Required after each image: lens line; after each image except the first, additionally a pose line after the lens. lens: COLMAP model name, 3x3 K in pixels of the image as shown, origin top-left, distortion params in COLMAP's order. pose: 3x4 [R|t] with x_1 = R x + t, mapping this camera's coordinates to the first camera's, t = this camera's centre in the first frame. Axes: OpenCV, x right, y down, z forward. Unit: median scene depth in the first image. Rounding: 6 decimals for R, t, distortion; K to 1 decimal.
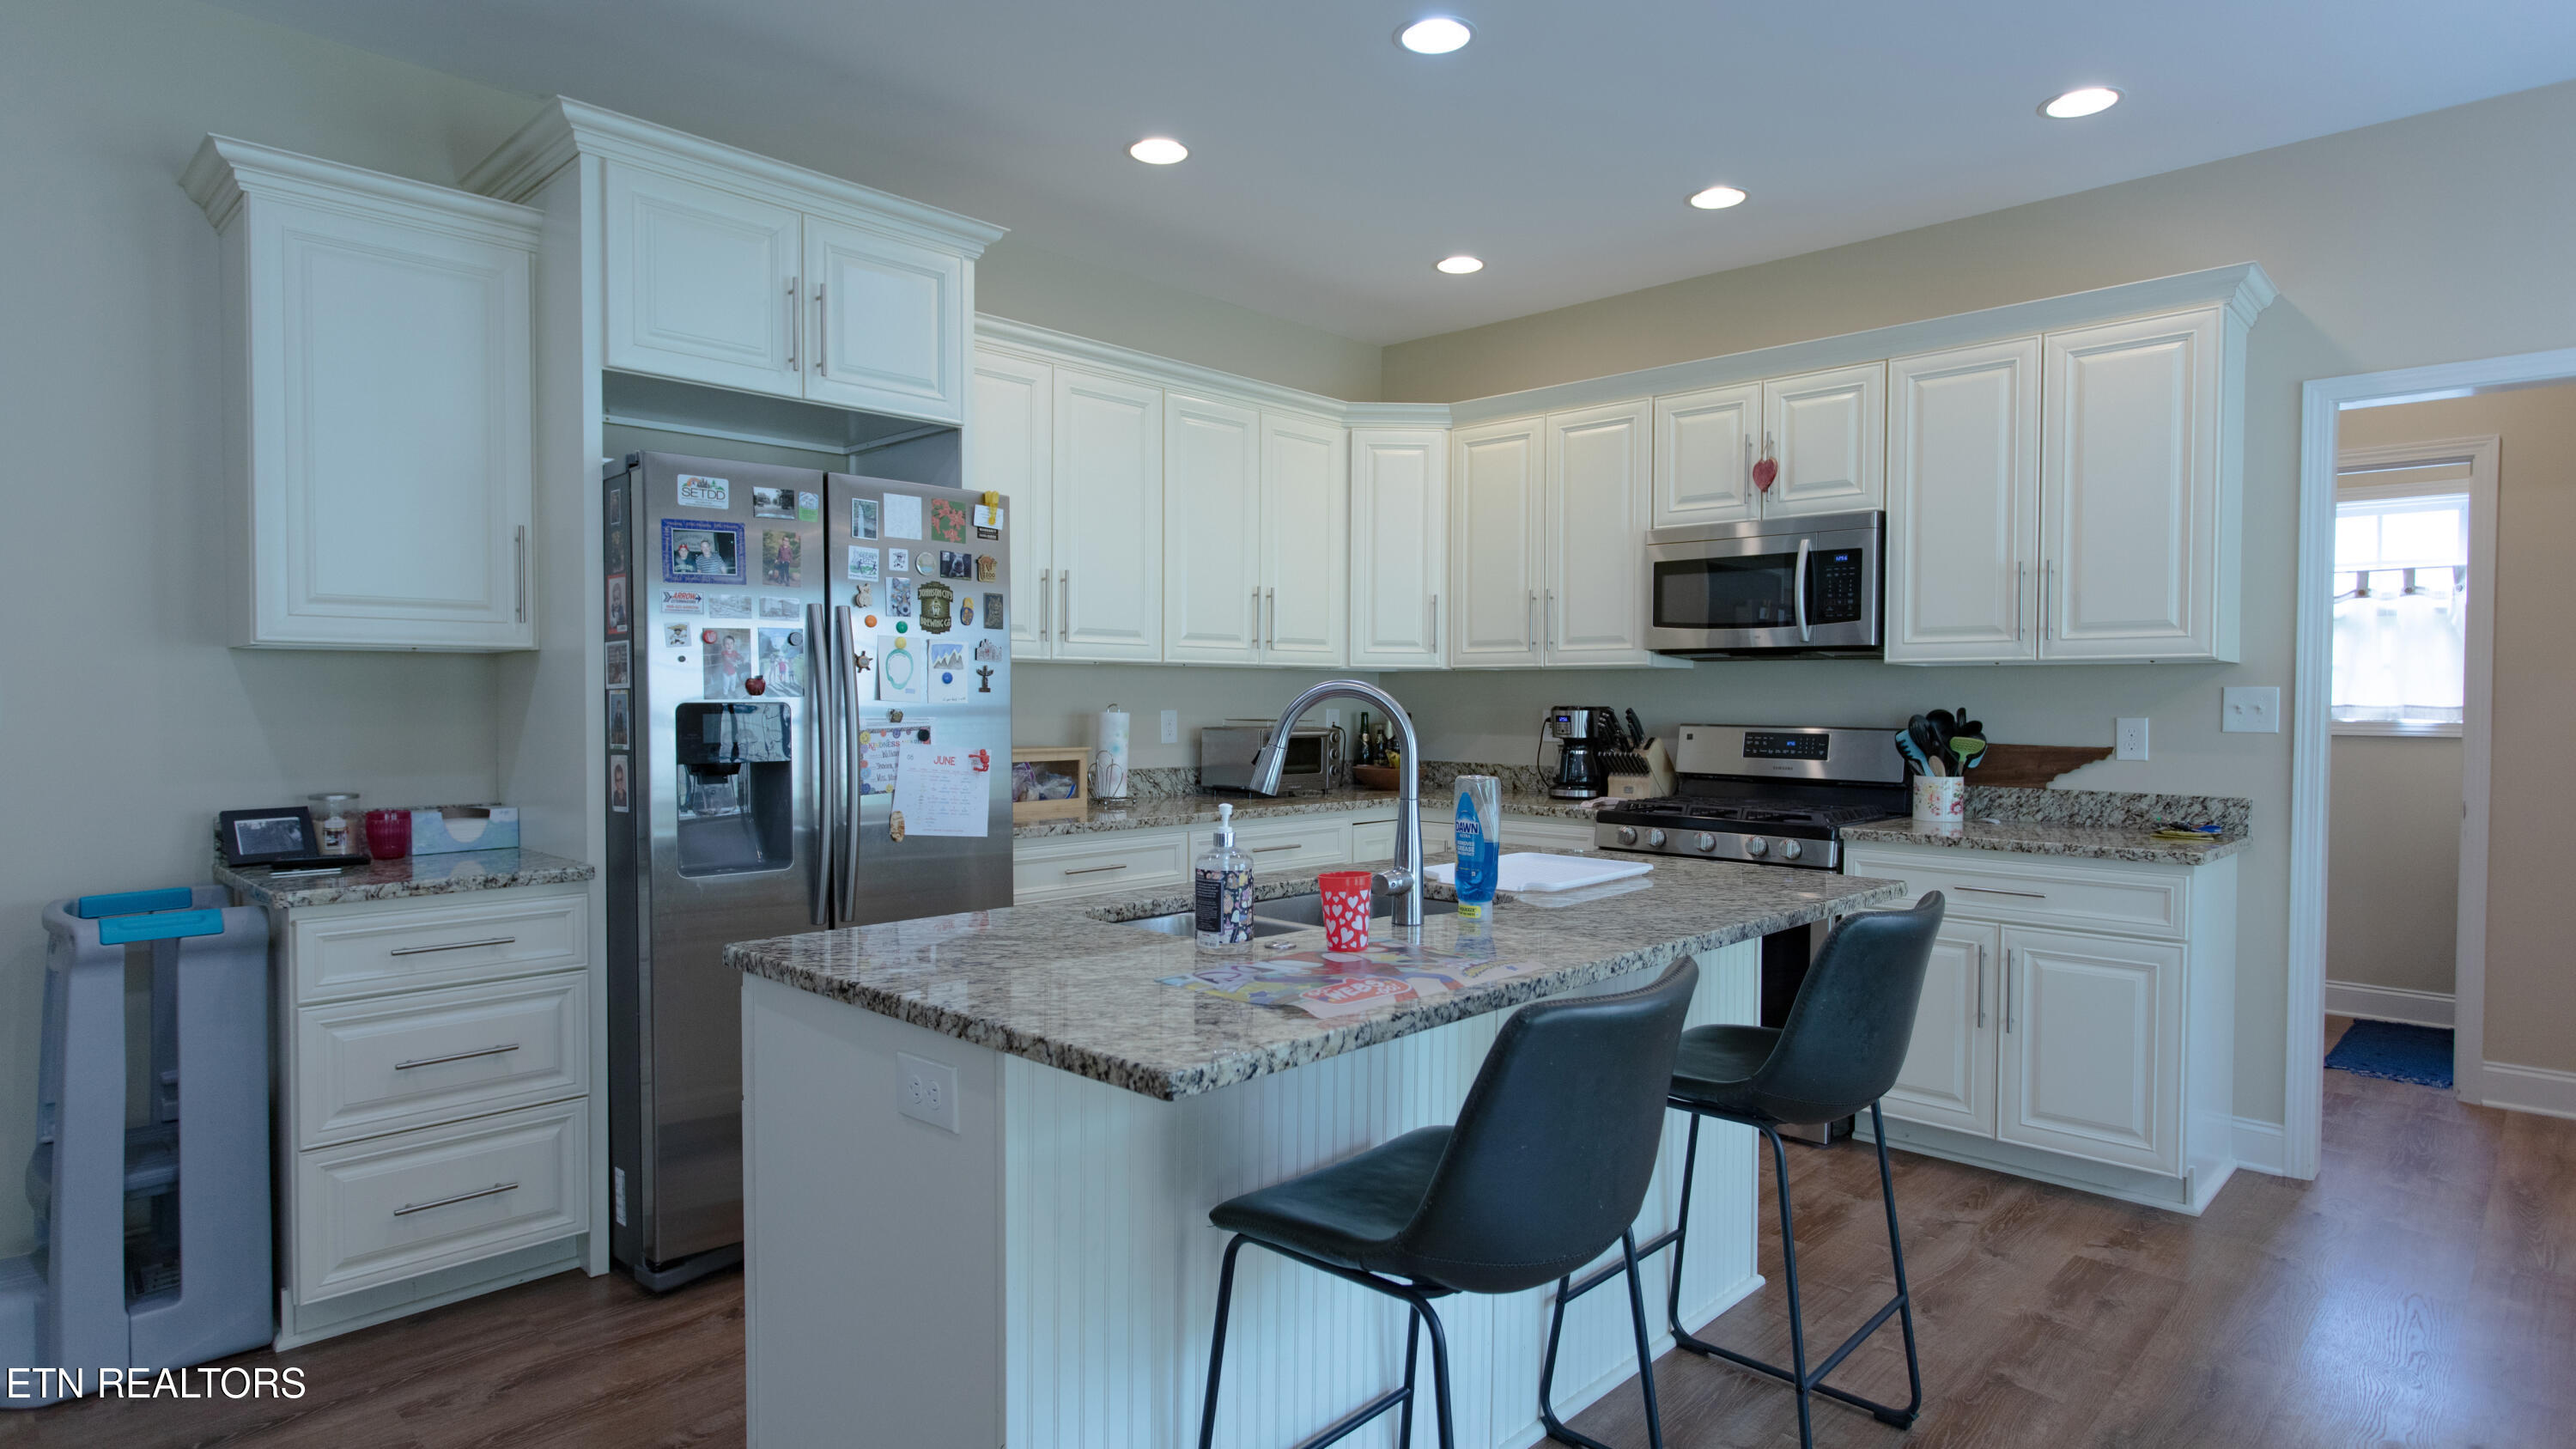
lens RADIAL K [[1379.0, 0, 1265.4], [0, 1379.0, 721.3], [0, 0, 1]] dist [-0.000903, 0.004394]
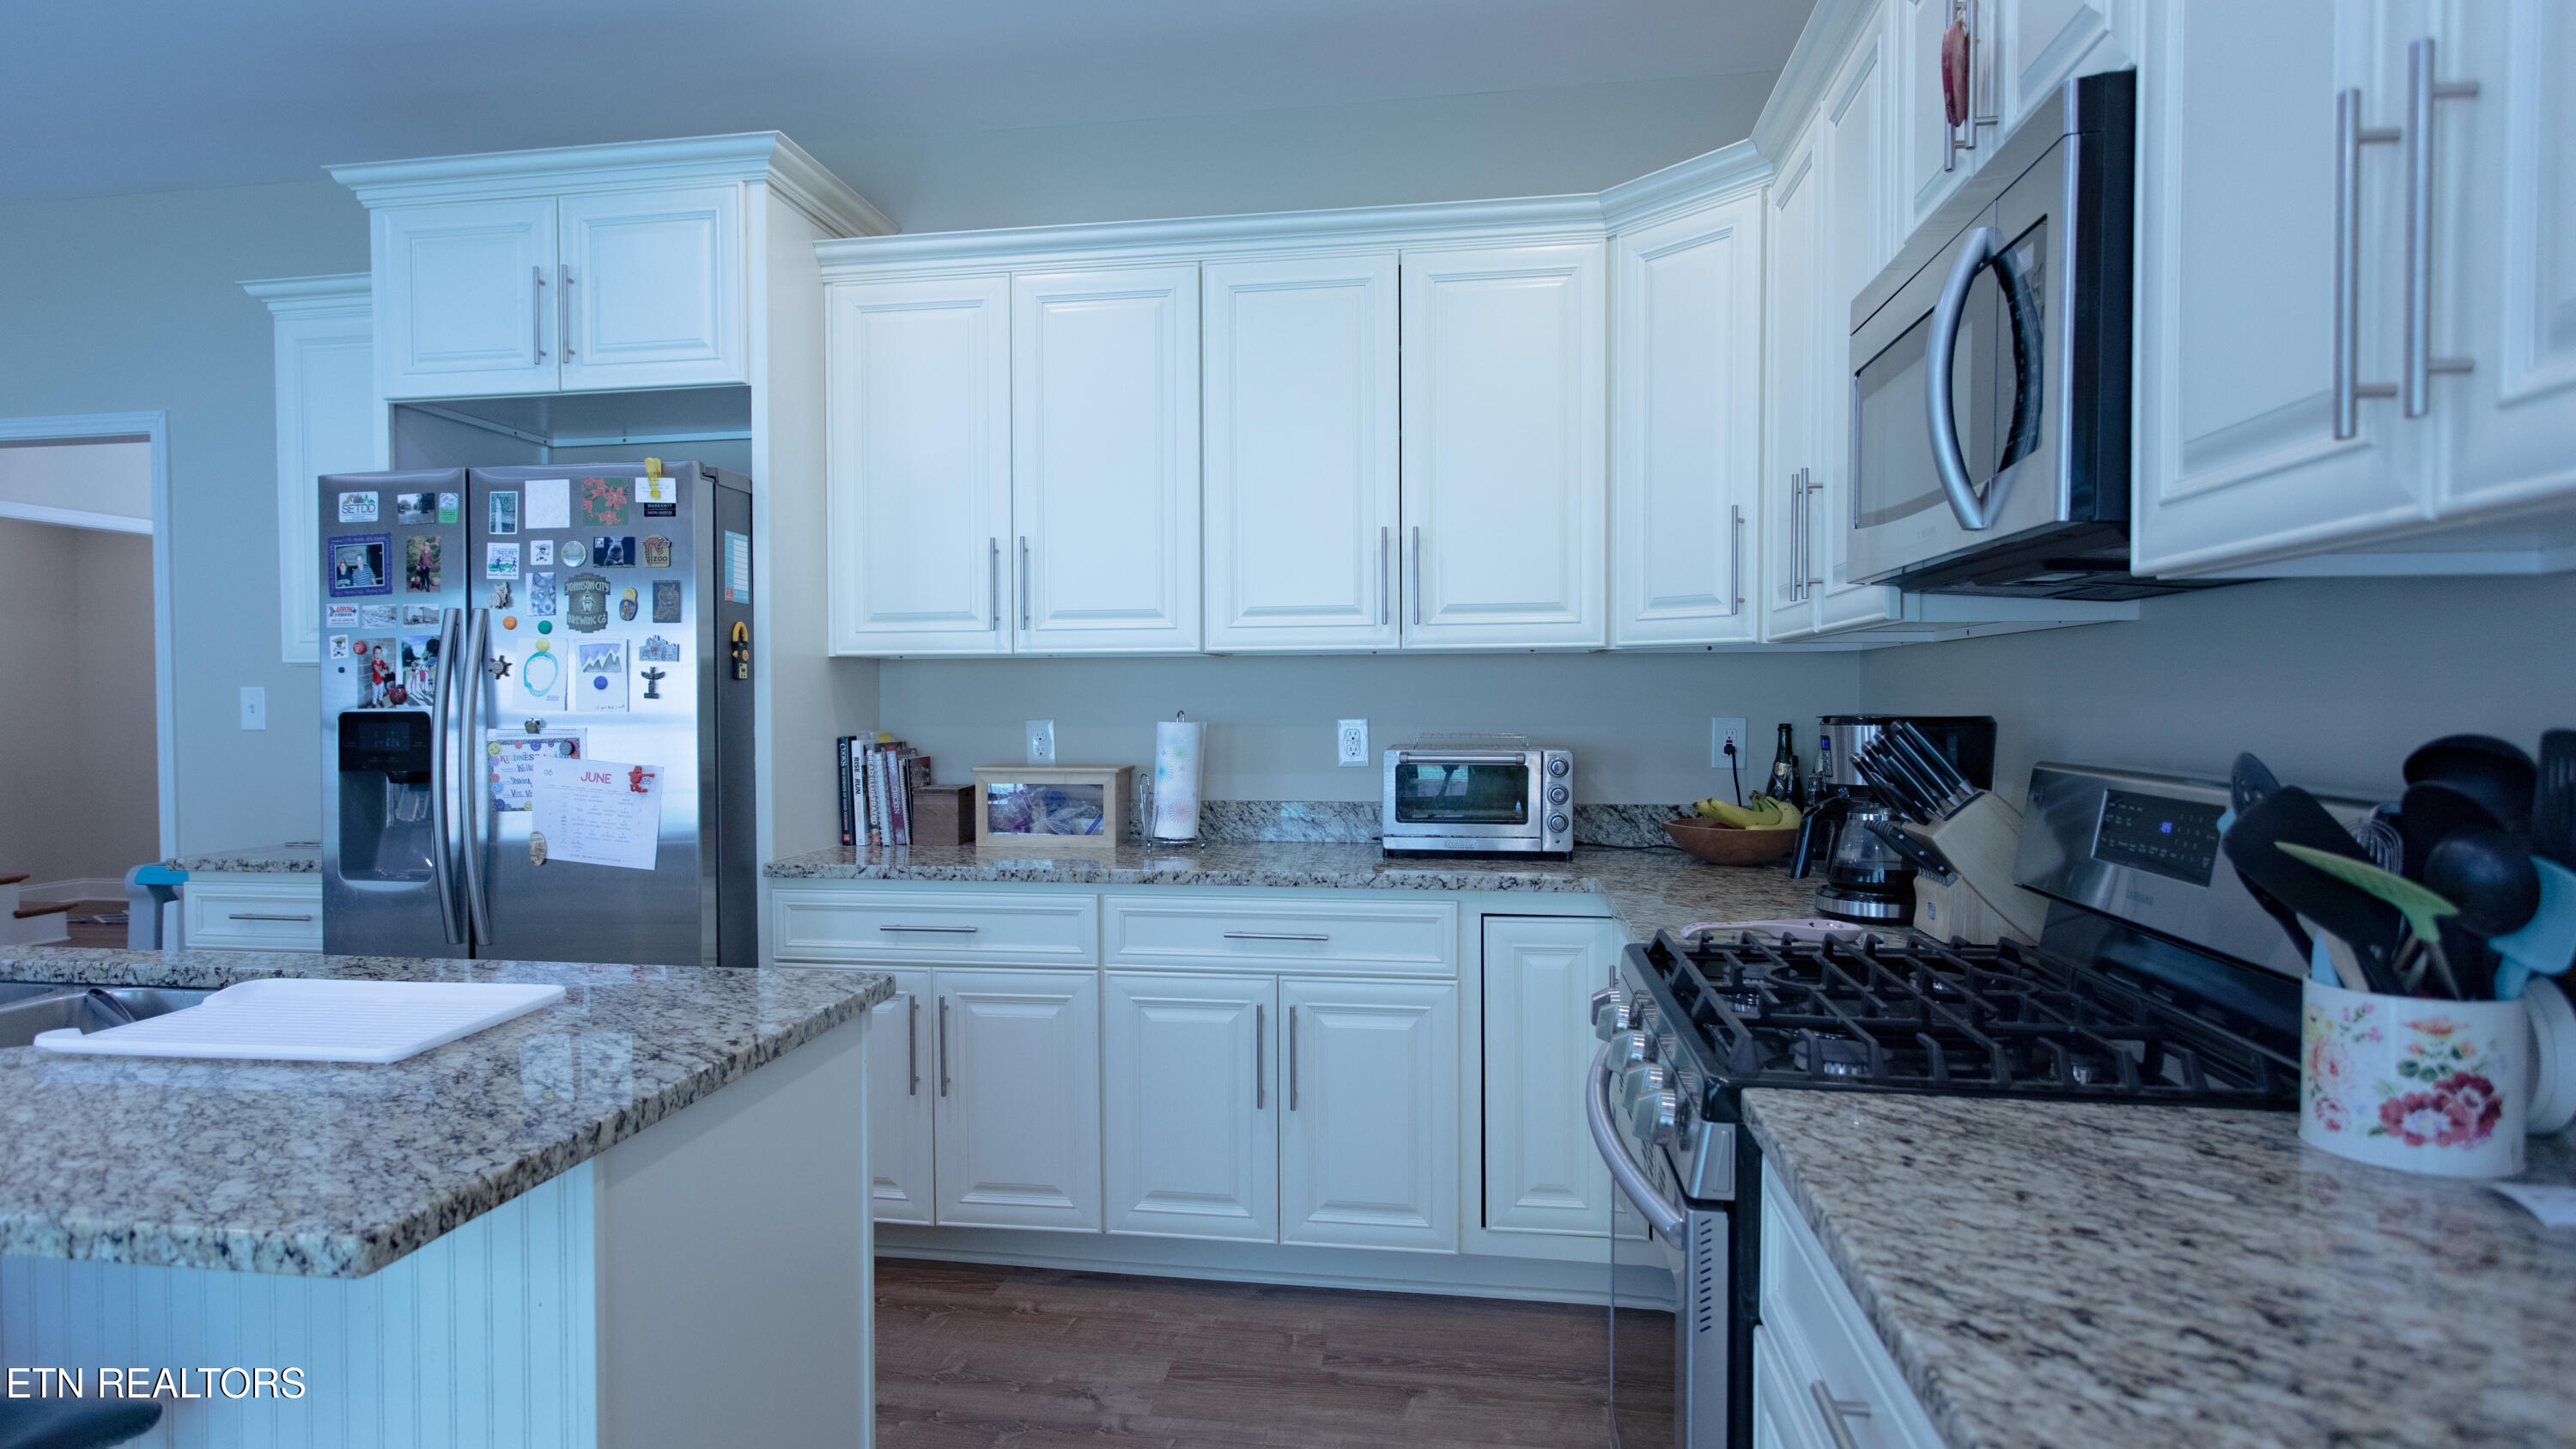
lens RADIAL K [[1470.1, 0, 1280.0], [0, 1470.1, 727.6], [0, 0, 1]] dist [-0.003373, -0.001029]
pose [[0.557314, 0.012568, -0.830207, 0.730914], [-0.008175, 0.999920, 0.009649, -0.014725], [0.830261, 0.001410, 0.557372, 0.790900]]
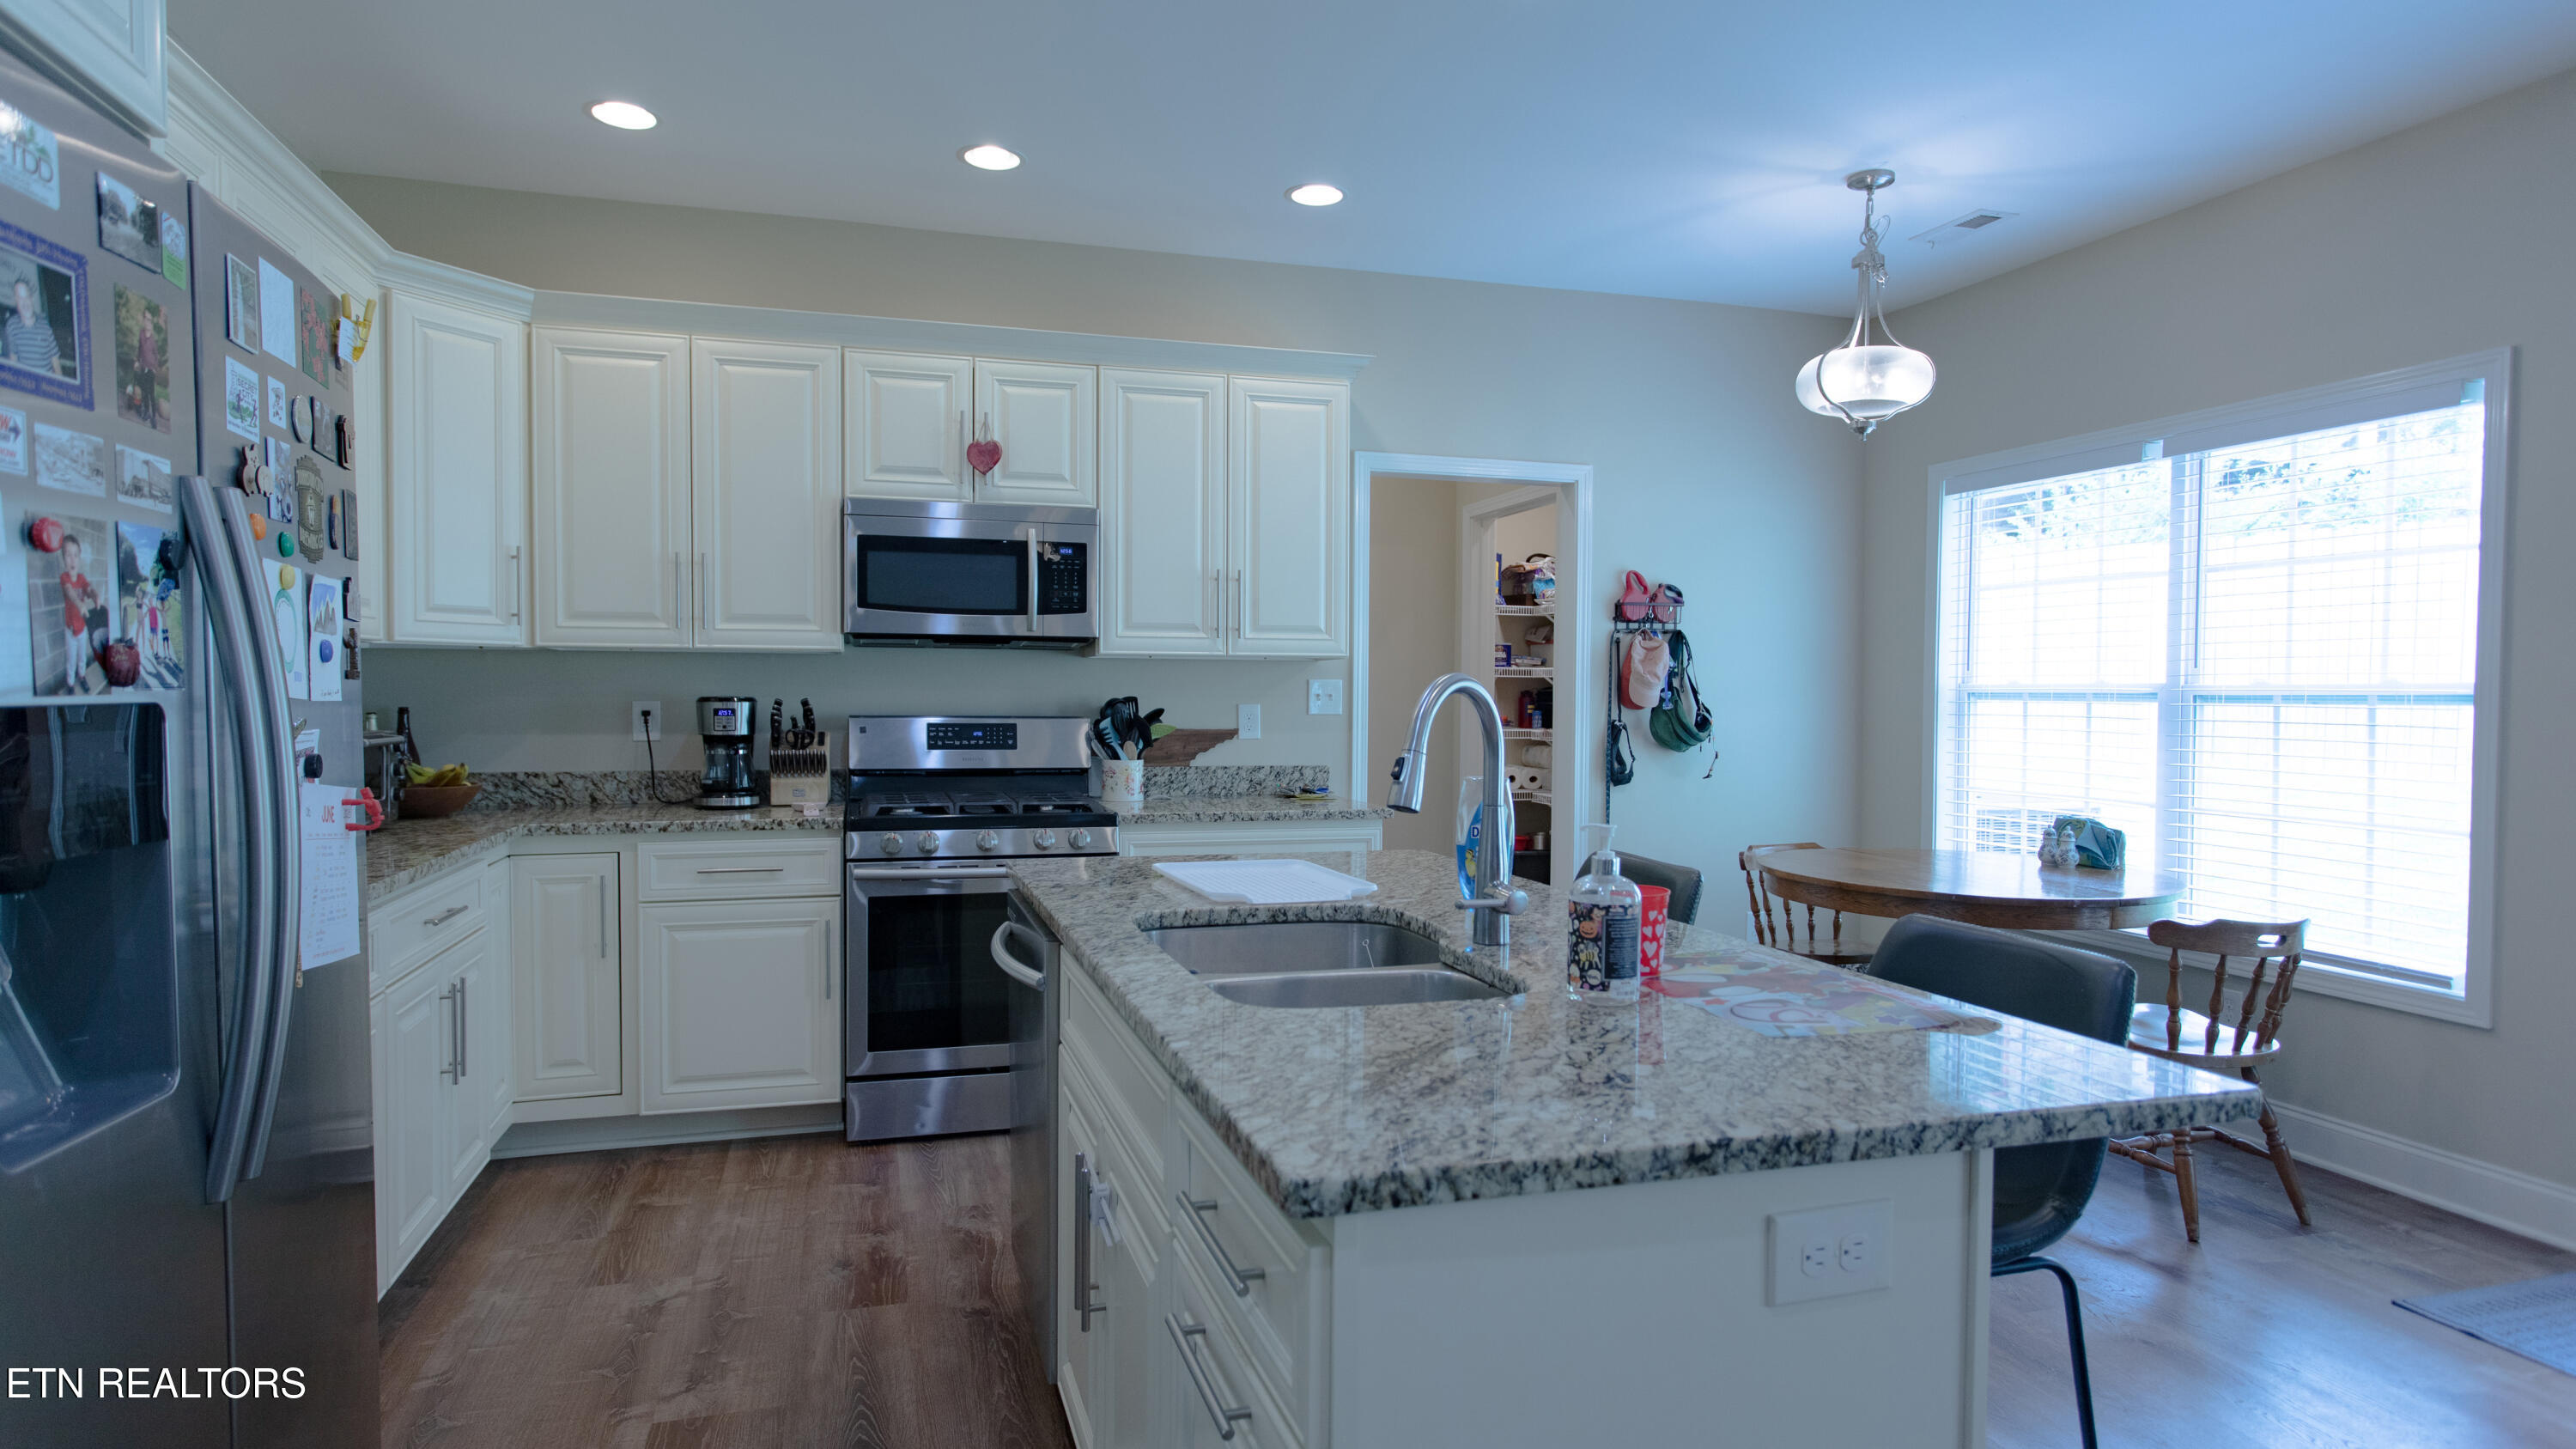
lens RADIAL K [[1379.0, 0, 1268.0], [0, 1379.0, 736.0], [0, 0, 1]] dist [-0.000903, 0.004394]
pose [[0.501968, -0.030171, 0.864360, -0.467102], [0.011831, 0.999537, 0.028018, -0.009620], [-0.864805, -0.003838, 0.502093, 0.420467]]
